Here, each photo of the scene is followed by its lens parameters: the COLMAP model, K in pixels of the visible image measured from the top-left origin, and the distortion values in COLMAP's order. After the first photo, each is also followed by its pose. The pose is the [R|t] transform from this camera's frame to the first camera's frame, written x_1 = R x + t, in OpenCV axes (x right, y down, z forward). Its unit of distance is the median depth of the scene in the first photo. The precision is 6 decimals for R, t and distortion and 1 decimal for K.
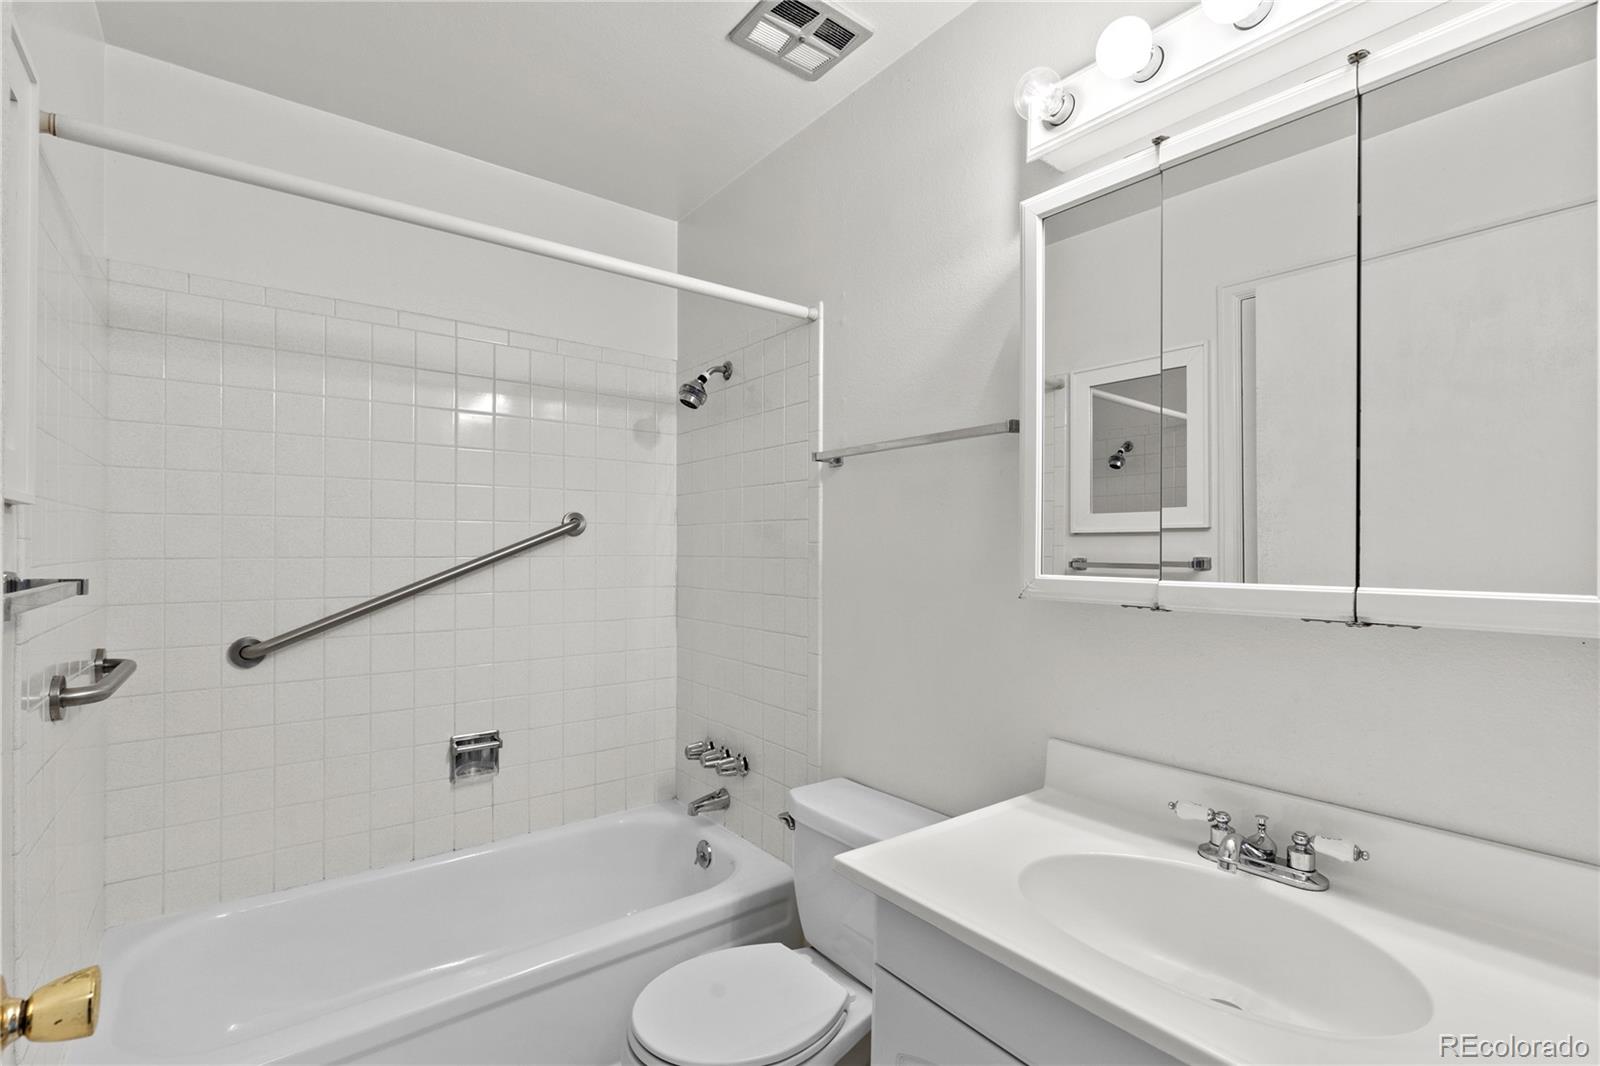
lens RADIAL K [[722.5, 0, 795.8], [0, 722.5, 541.4], [0, 0, 1]] dist [0.004055, -0.000934]
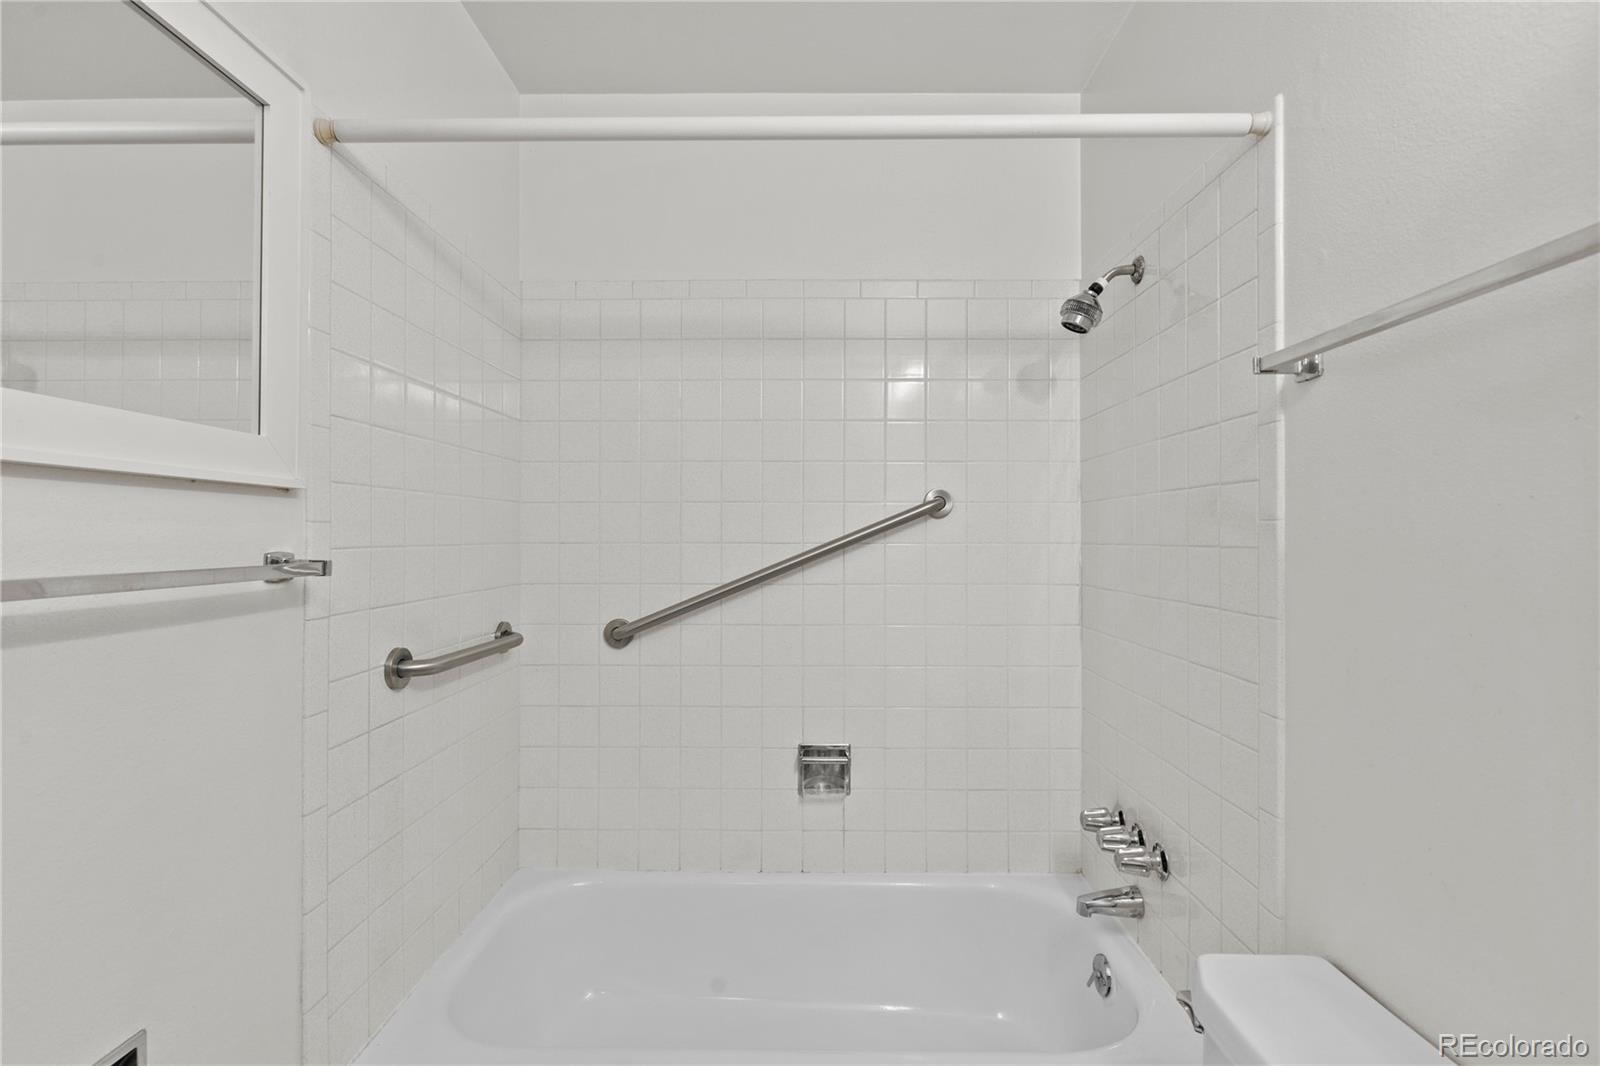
lens RADIAL K [[723.7, 0, 802.0], [0, 723.7, 529.3], [0, 0, 1]] dist [-0.001111, -0.000594]
pose [[0.787535, -0.008471, -0.616211, 0.079113], [0.007050, 0.999964, -0.004735, 0.008646], [0.616229, -0.000615, 0.787567, 0.291287]]
